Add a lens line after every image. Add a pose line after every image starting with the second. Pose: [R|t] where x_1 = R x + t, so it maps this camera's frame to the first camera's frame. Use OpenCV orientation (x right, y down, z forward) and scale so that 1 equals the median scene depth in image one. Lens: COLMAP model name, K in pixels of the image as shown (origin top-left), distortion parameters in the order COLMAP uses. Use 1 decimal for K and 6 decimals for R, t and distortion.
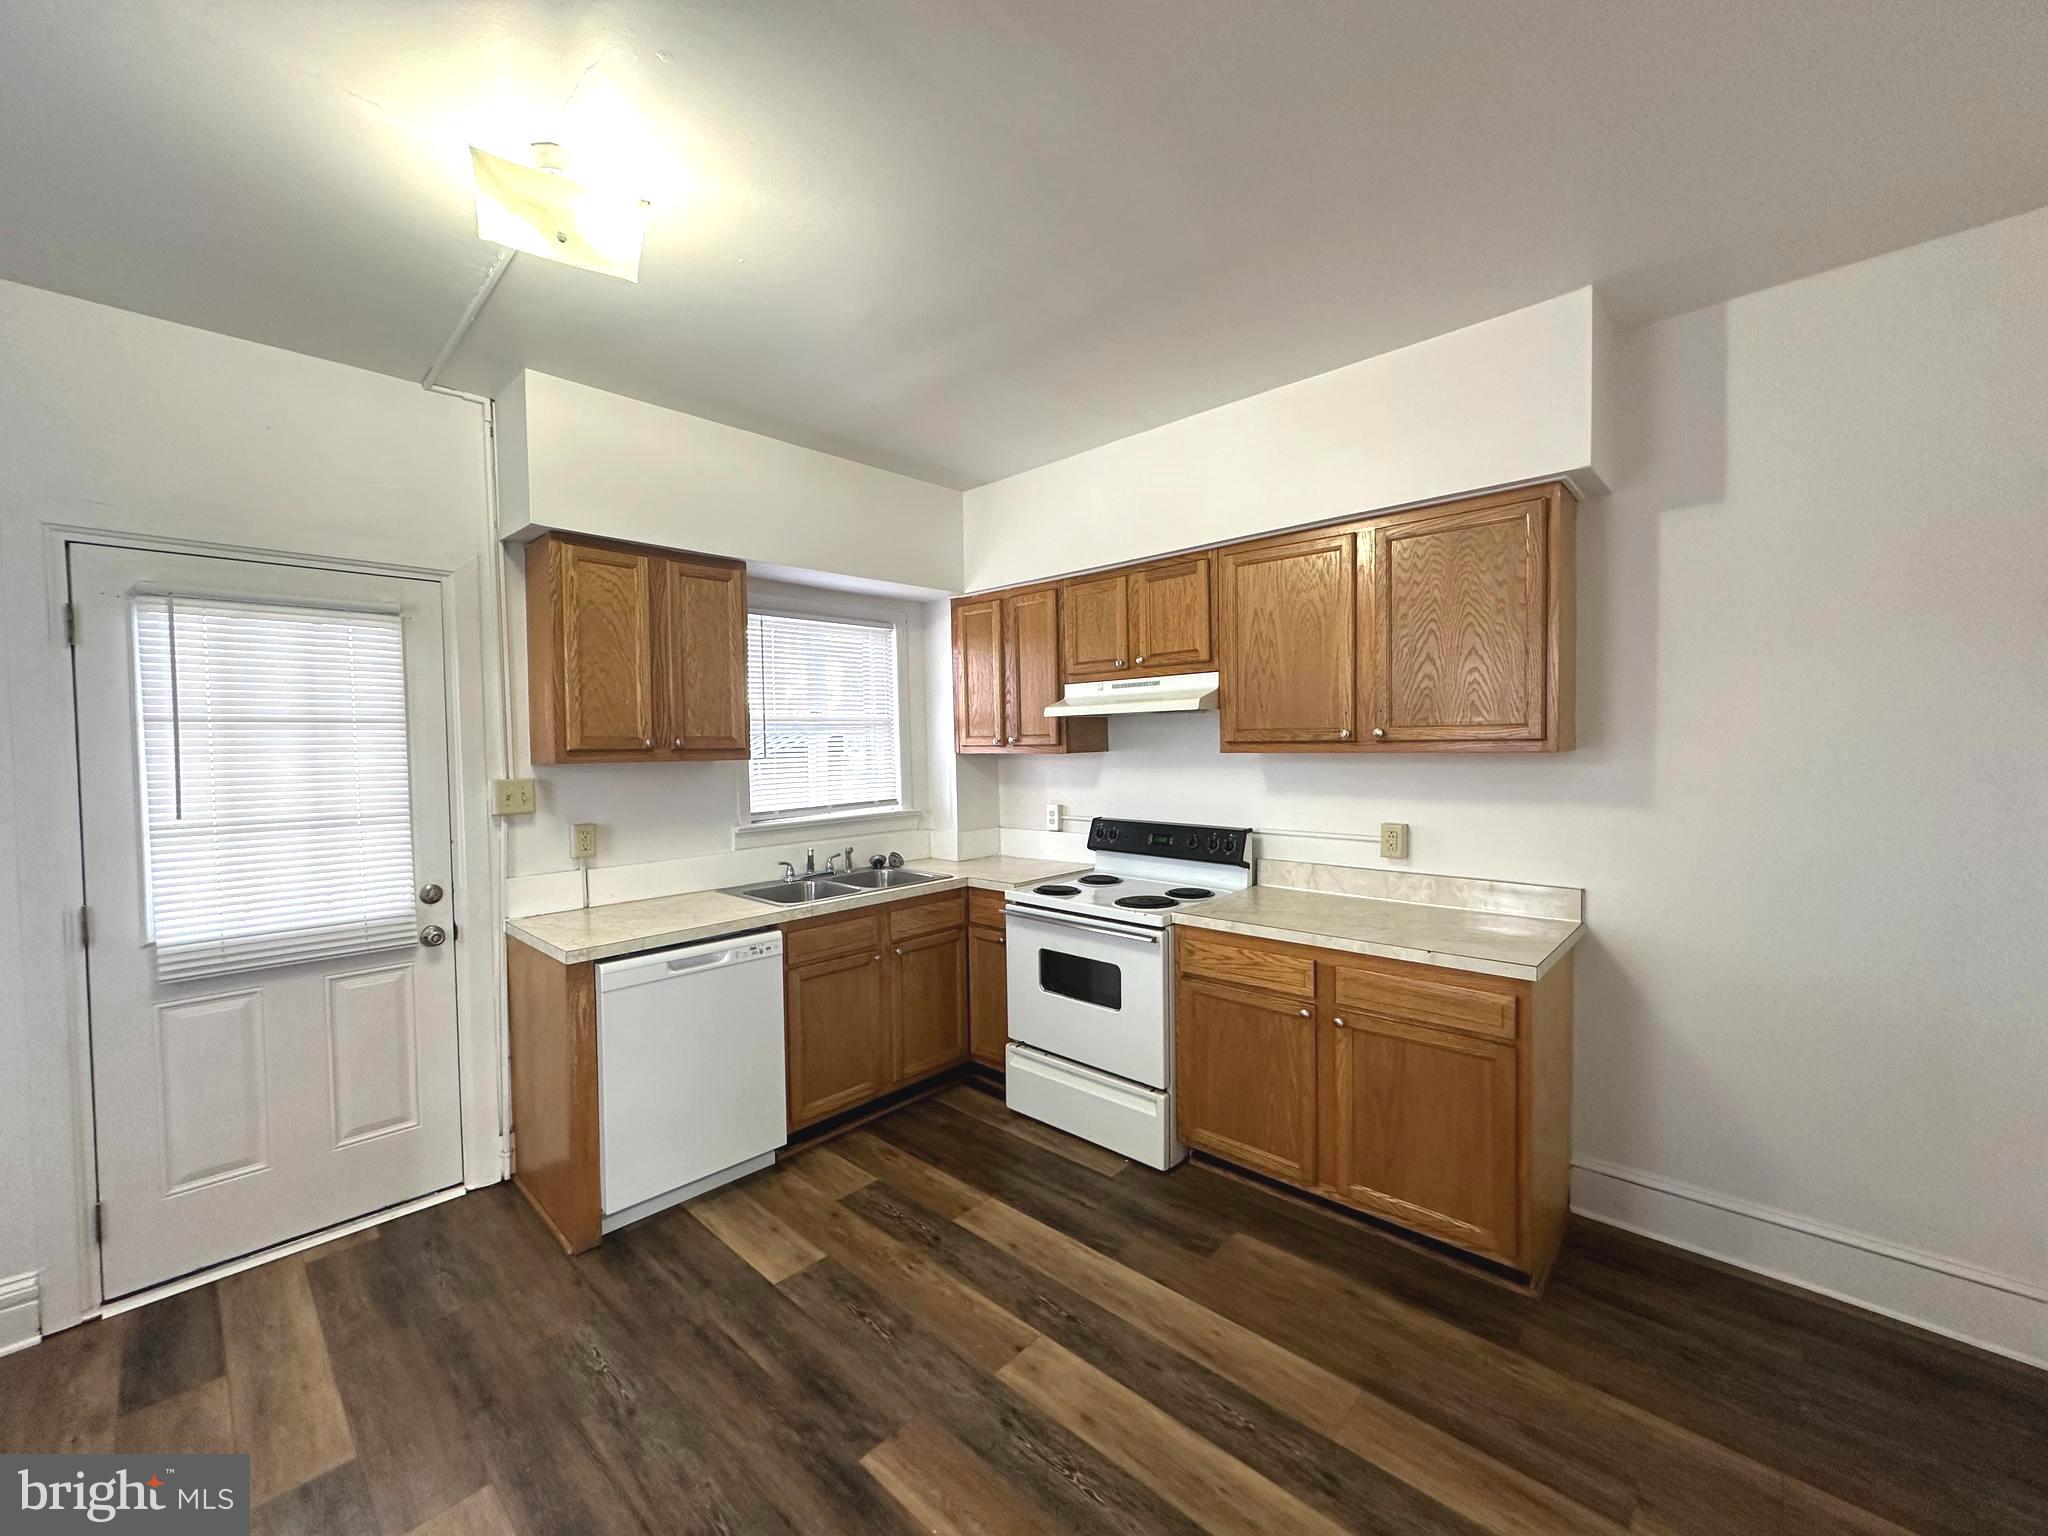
lens RADIAL K [[813.1, 0, 1023.4], [0, 813.1, 765.9], [0, 0, 1]] dist [-0.001203, 0.001019]
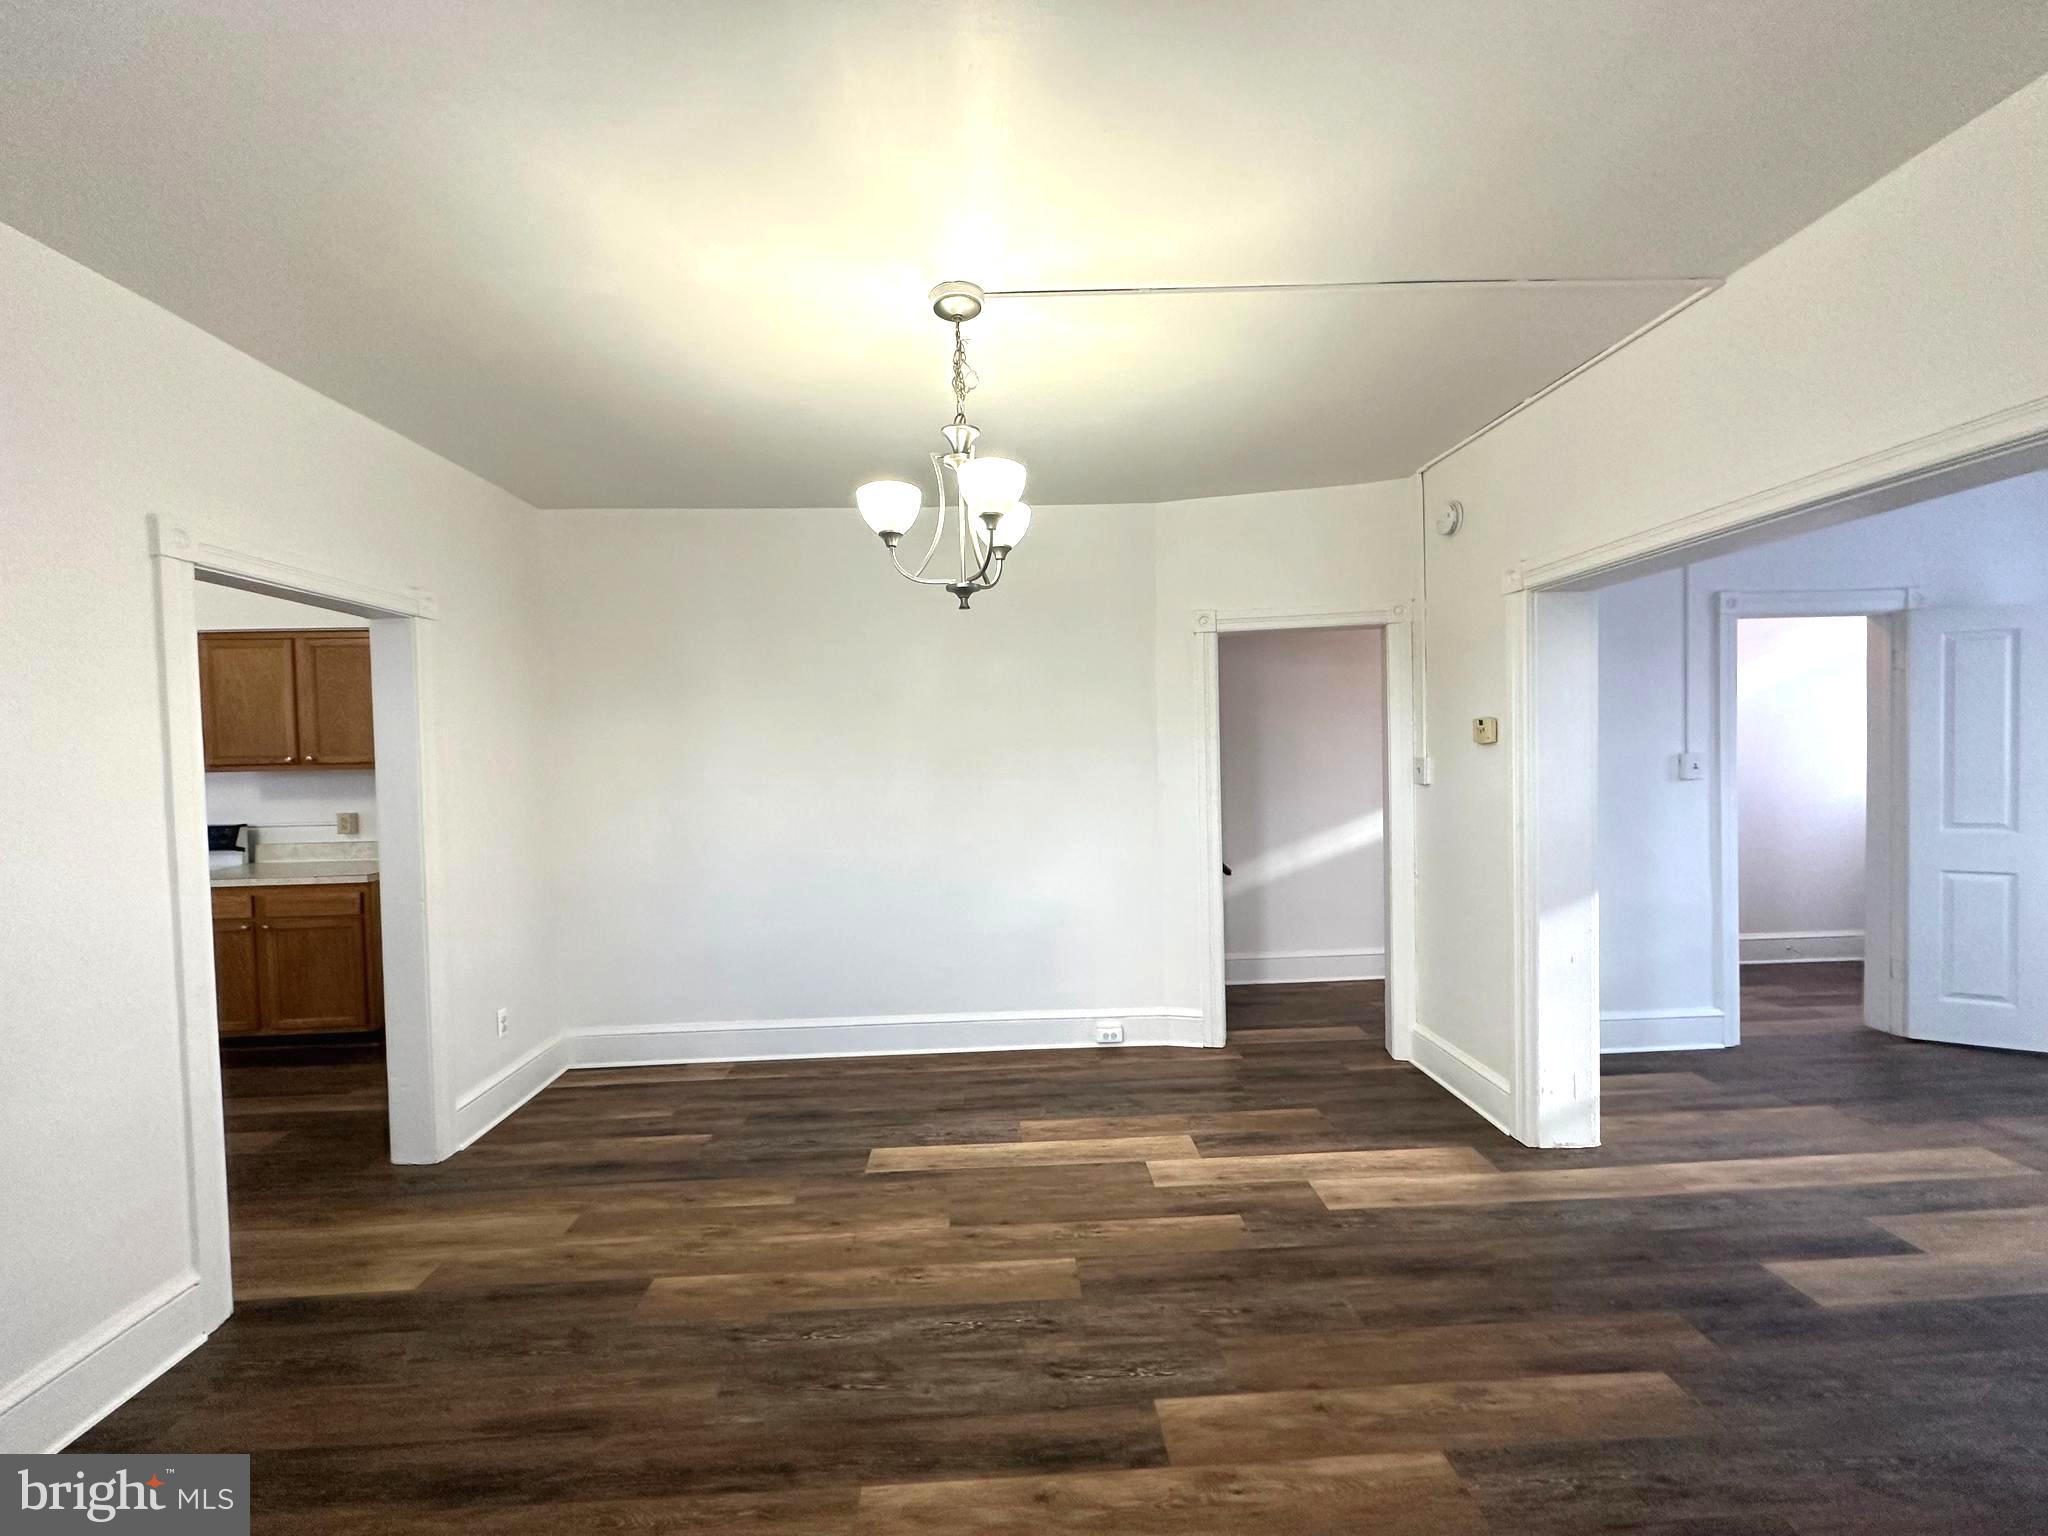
lens RADIAL K [[813.1, 0, 1022.9], [0, 813.1, 778.6], [0, 0, 1]] dist [-0.001203, 0.001019]
pose [[0.695903, -0.030202, 0.717501, 0.273645], [0.033047, 0.999404, 0.010016, 0.035382], [-0.717375, 0.016741, 0.696486, -1.324424]]
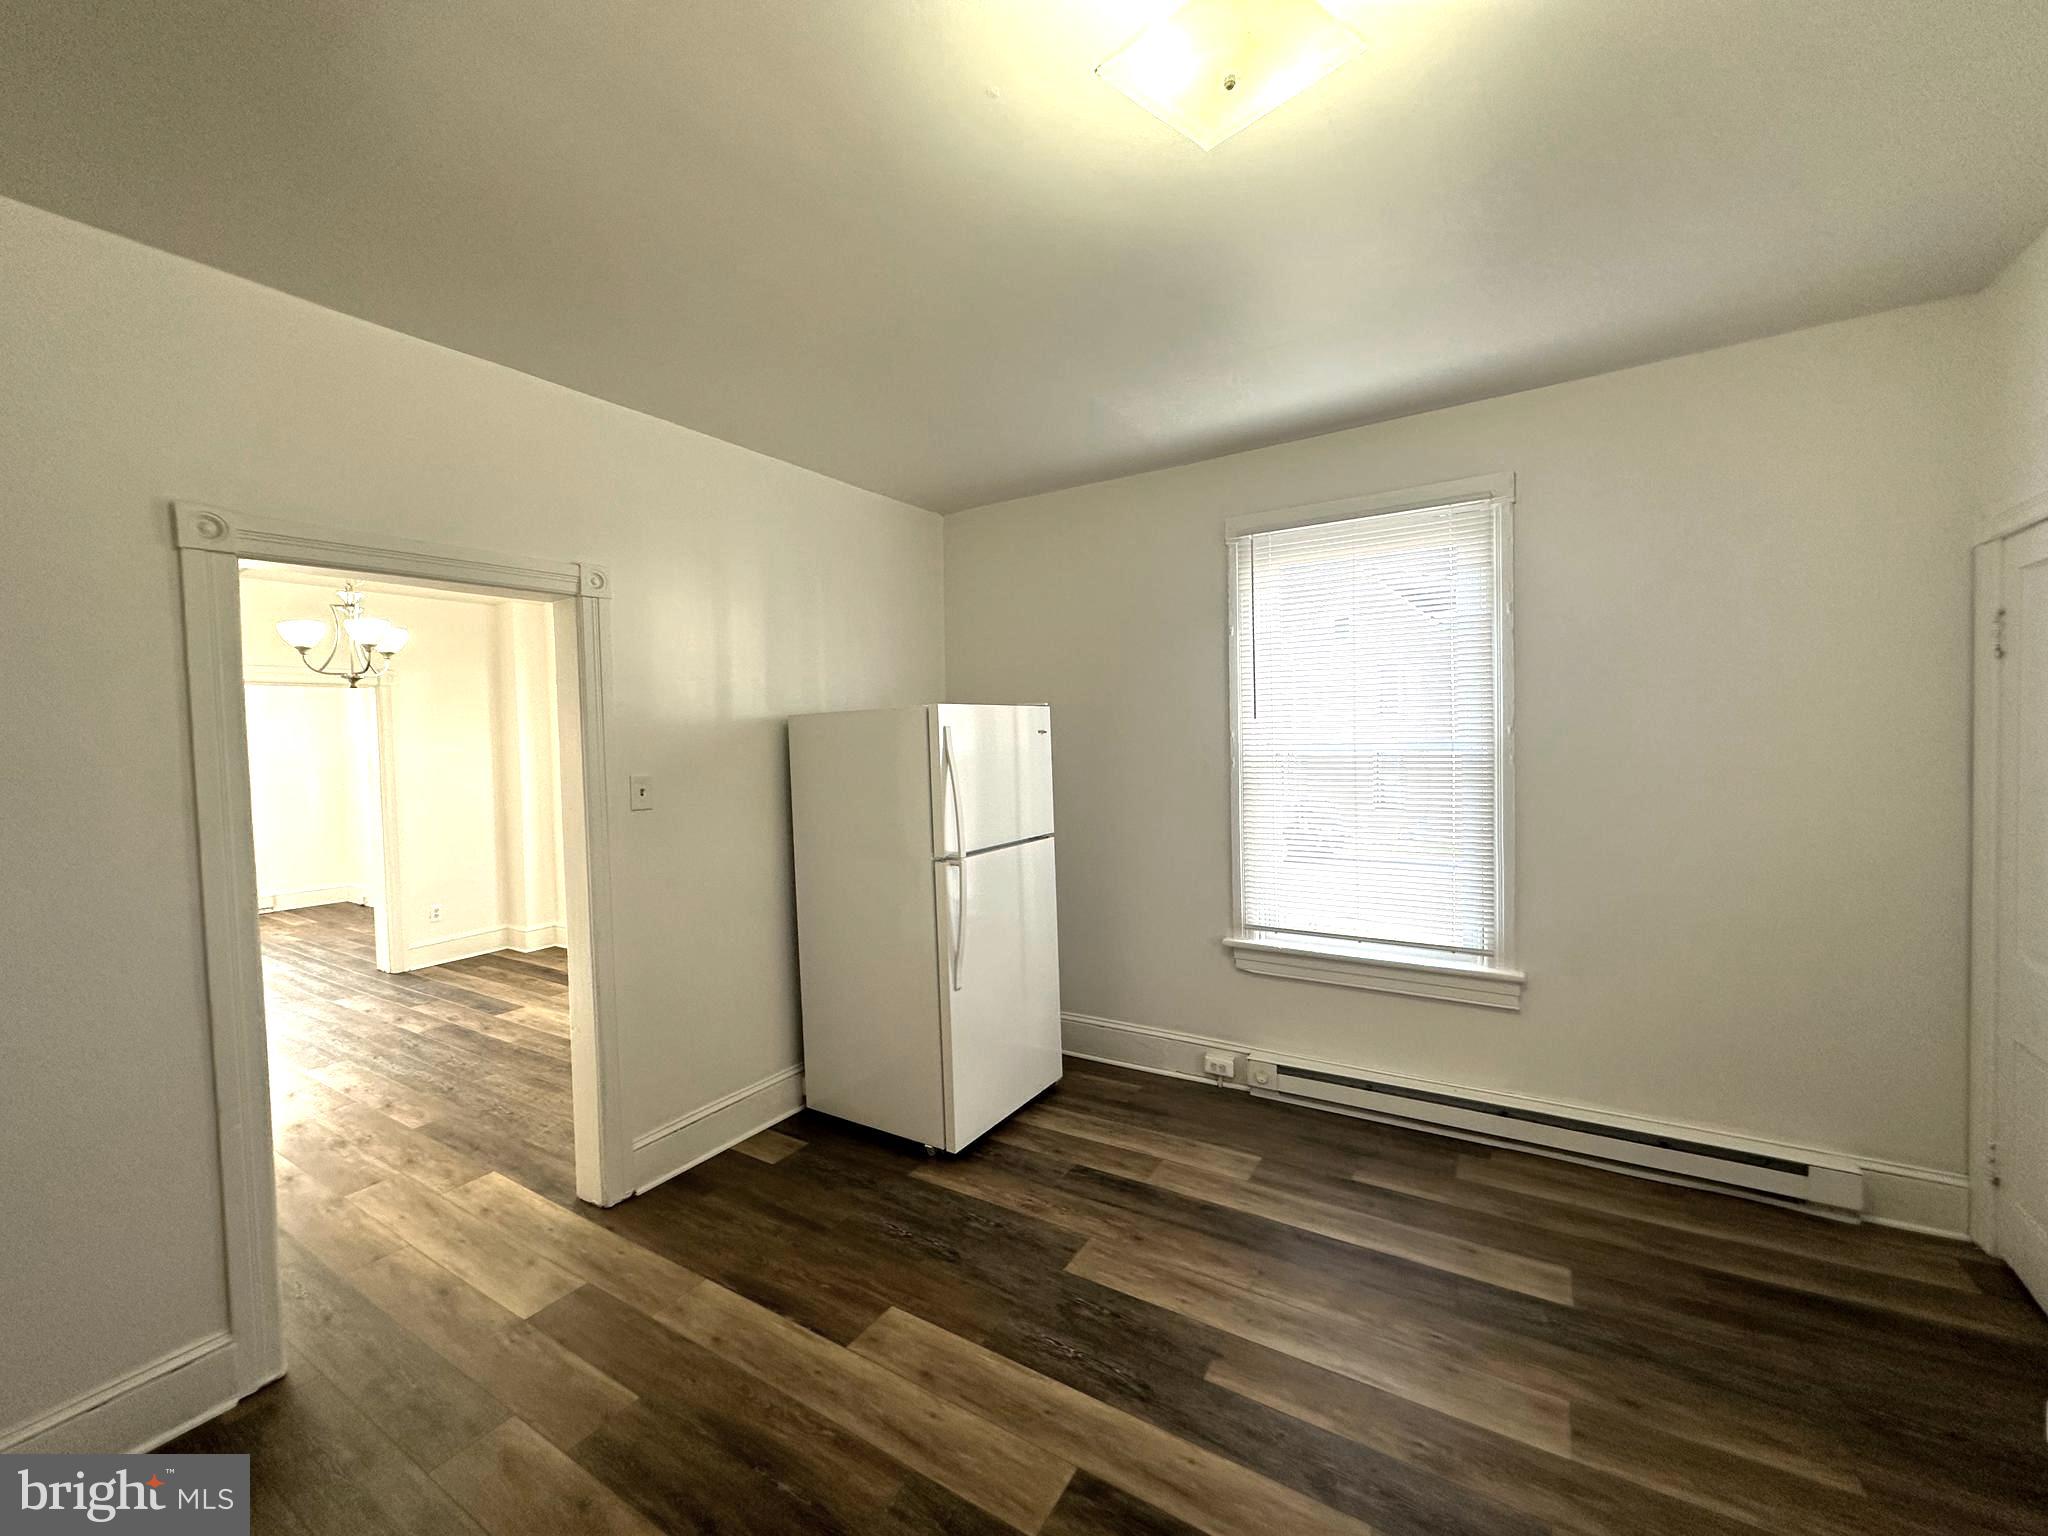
lens RADIAL K [[813.1, 0, 1023.9], [0, 813.1, 763.0], [0, 0, 1]] dist [-0.001203, 0.001019]
pose [[-0.979830, 0.047945, -0.193995, -0.131688], [0.036824, 0.997487, 0.060532, -0.042452], [0.196410, 0.052167, -0.979133, 1.177027]]
